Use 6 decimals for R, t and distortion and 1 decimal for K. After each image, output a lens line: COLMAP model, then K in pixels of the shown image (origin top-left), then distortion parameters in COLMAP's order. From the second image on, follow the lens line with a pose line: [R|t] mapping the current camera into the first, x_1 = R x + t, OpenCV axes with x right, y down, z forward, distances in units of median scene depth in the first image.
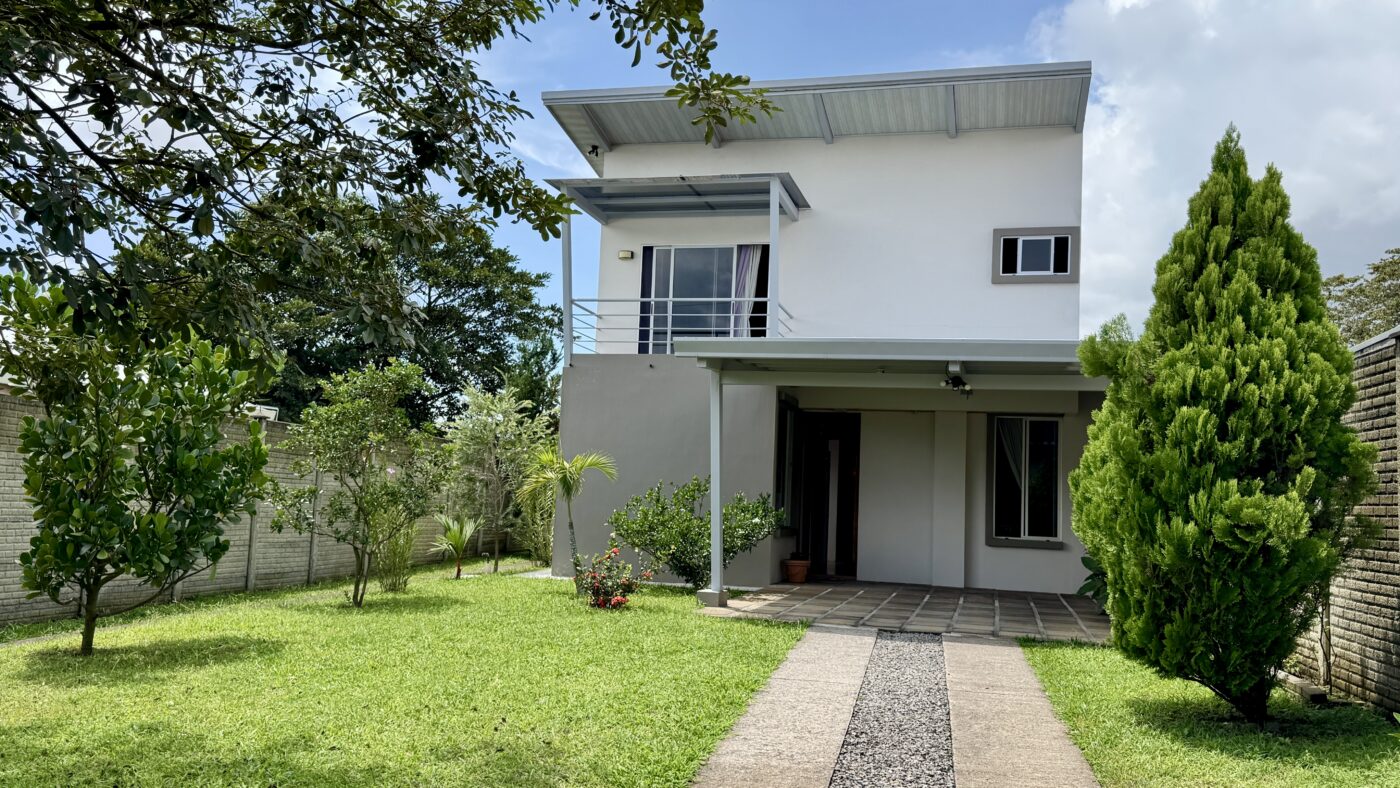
lens RADIAL K [[1072.5, 0, 699.4], [0, 1072.5, 400.8], [0, 0, 1]] dist [0.059924, -0.001232]
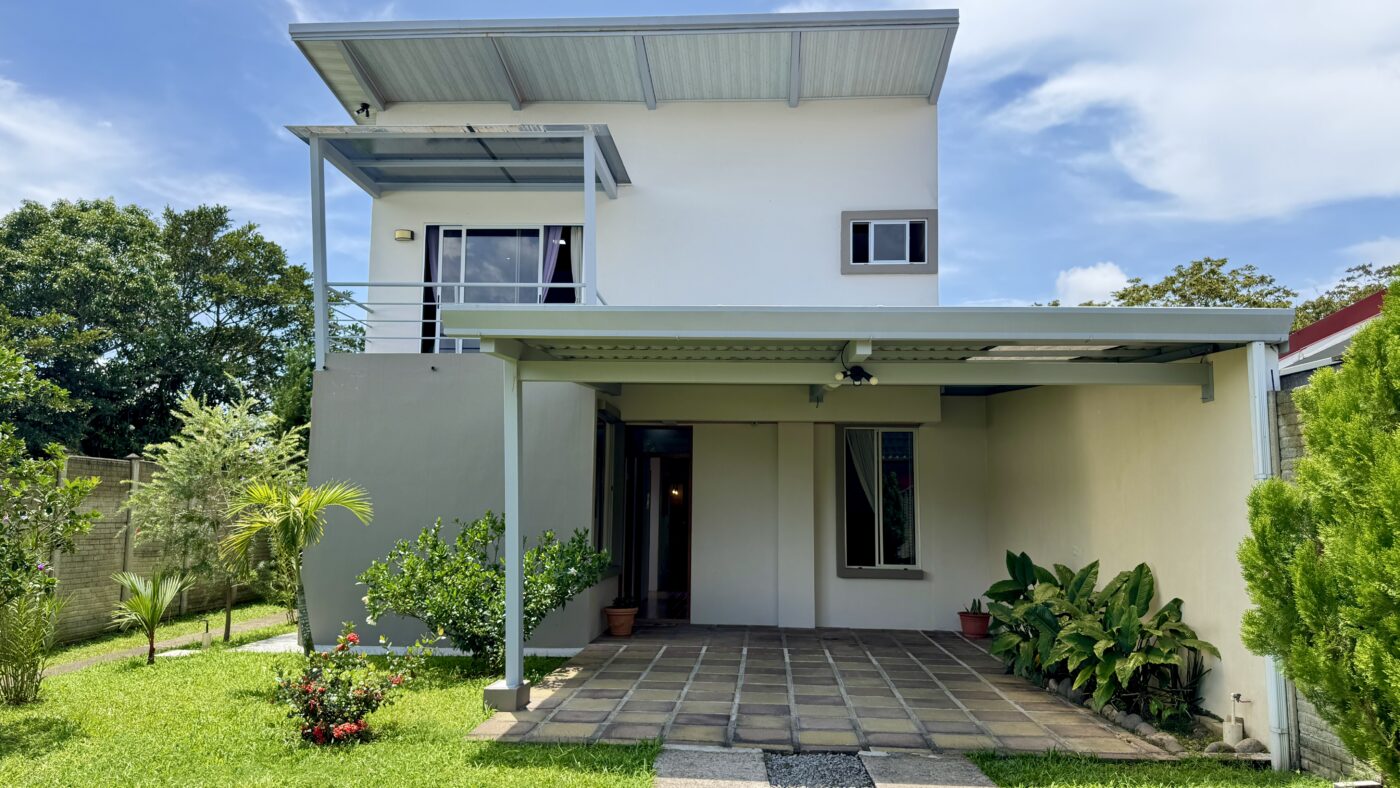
lens RADIAL K [[1002.0, 0, 697.2], [0, 1002.0, 400.7], [0, 0, 1]] dist [0.098242, -0.000166]
pose [[0.983267, -0.007370, 0.182019, 0.009548], [0.011056, 0.999754, -0.019244, 0.007188], [-0.181832, 0.020934, 0.983107, 0.226336]]
